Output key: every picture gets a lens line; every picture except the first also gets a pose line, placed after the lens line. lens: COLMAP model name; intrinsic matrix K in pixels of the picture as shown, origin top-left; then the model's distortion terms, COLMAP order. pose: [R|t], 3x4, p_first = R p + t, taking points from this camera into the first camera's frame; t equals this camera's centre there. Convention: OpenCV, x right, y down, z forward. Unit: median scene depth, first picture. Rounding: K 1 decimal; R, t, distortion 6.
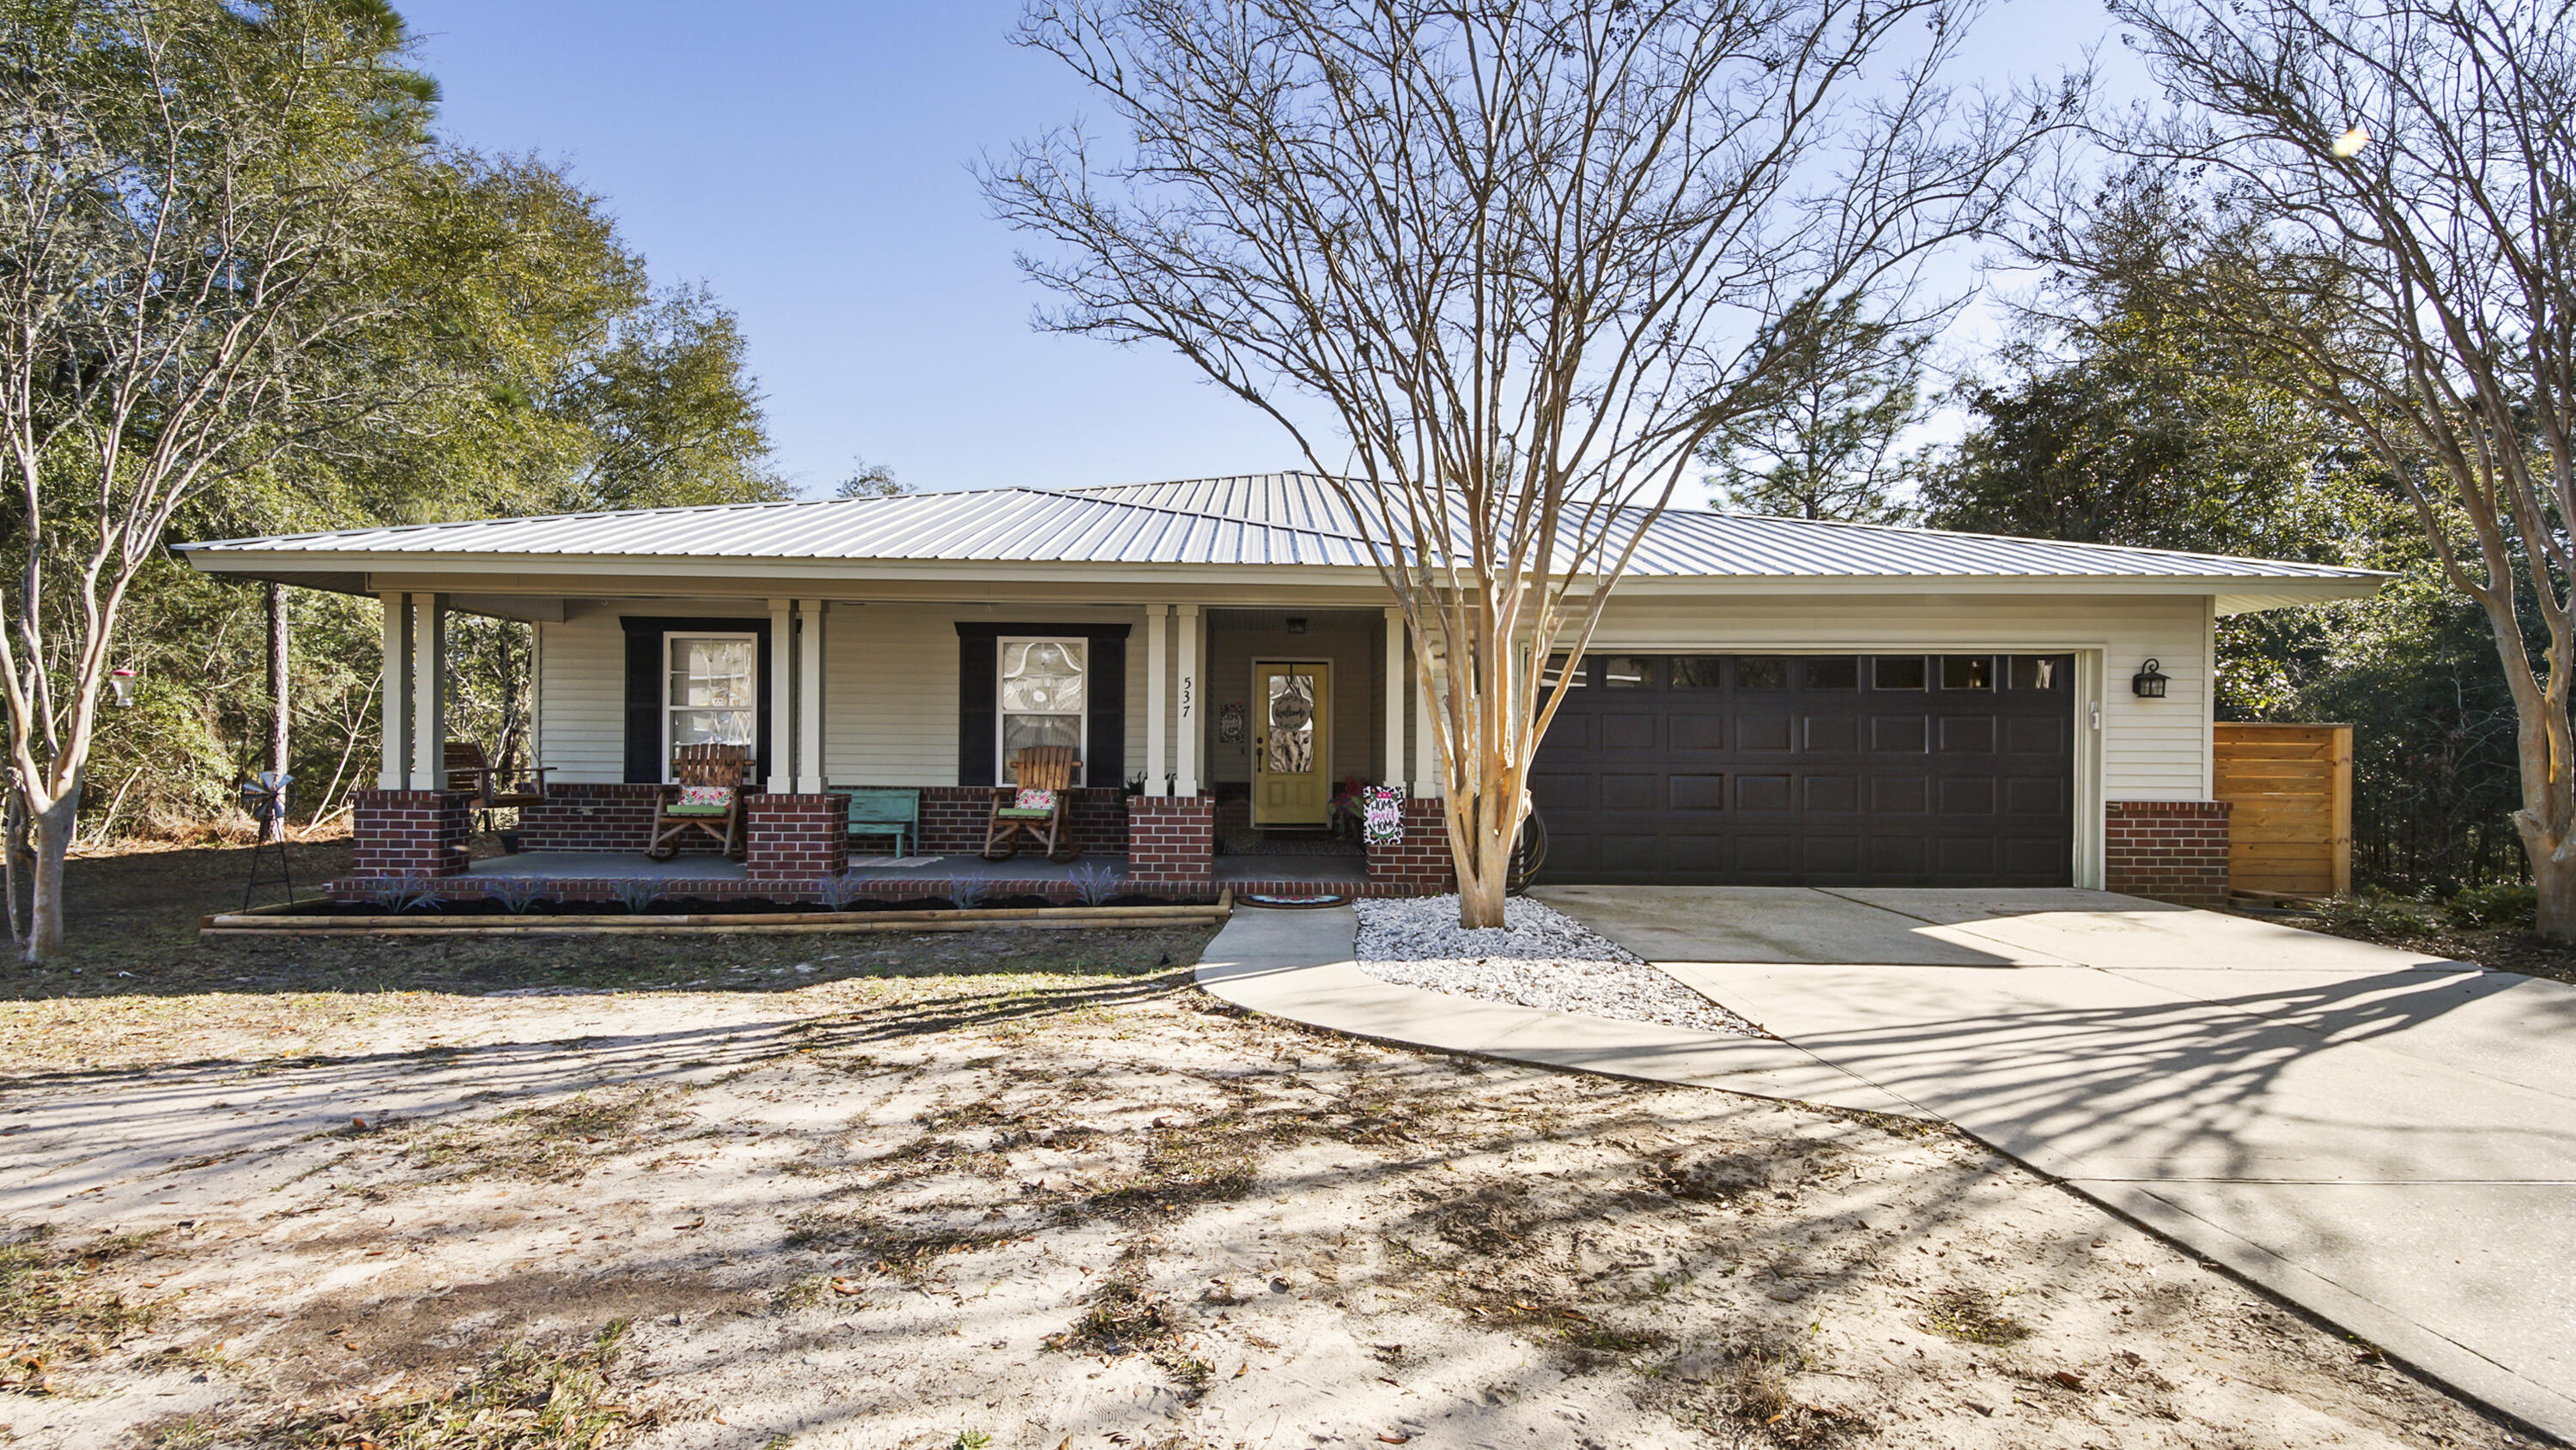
lens RADIAL K [[1140.4, 0, 1289.0], [0, 1140.4, 716.6], [0, 0, 1]] dist [0.001179, -0.000079]
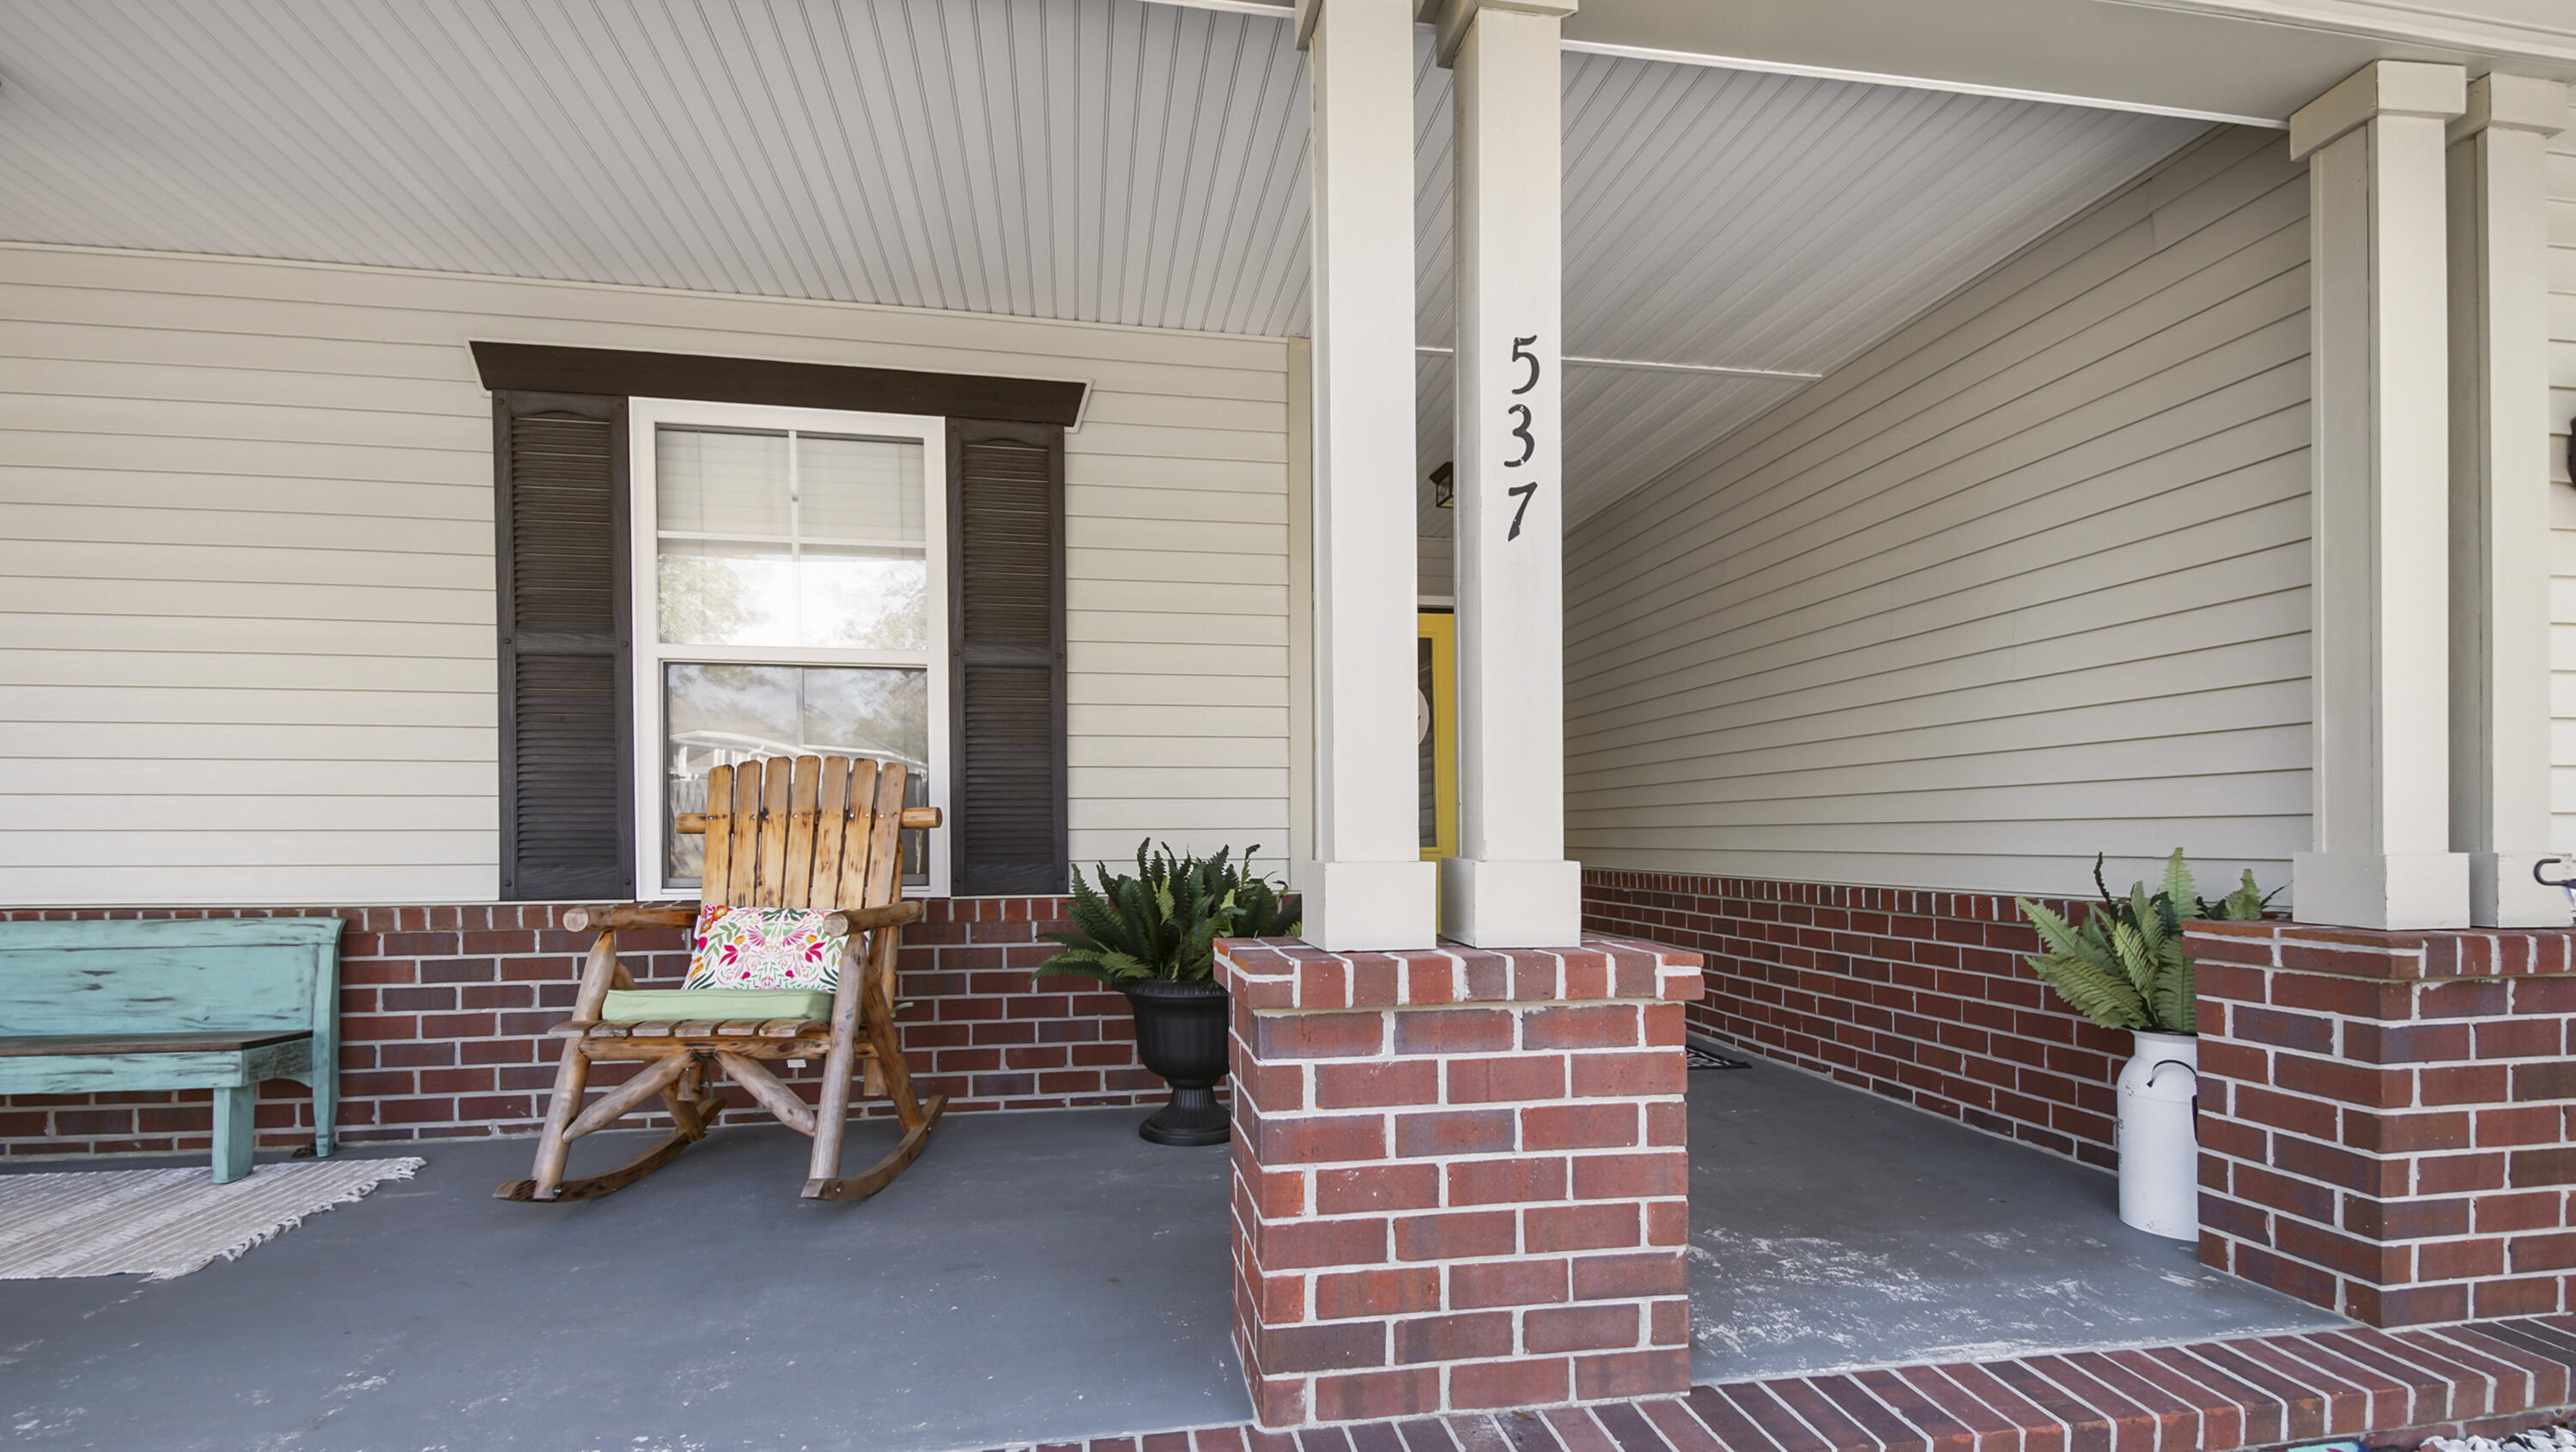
lens RADIAL K [[1103.9, 0, 1282.3], [0, 1103.9, 828.5], [0, 0, 1]] dist [0.000081, -0.000239]
pose [[0.986956, -0.014723, 0.160315, -0.145527], [0.010877, 0.999632, 0.024840, 0.040156], [-0.160621, -0.022772, 0.986753, 0.734695]]
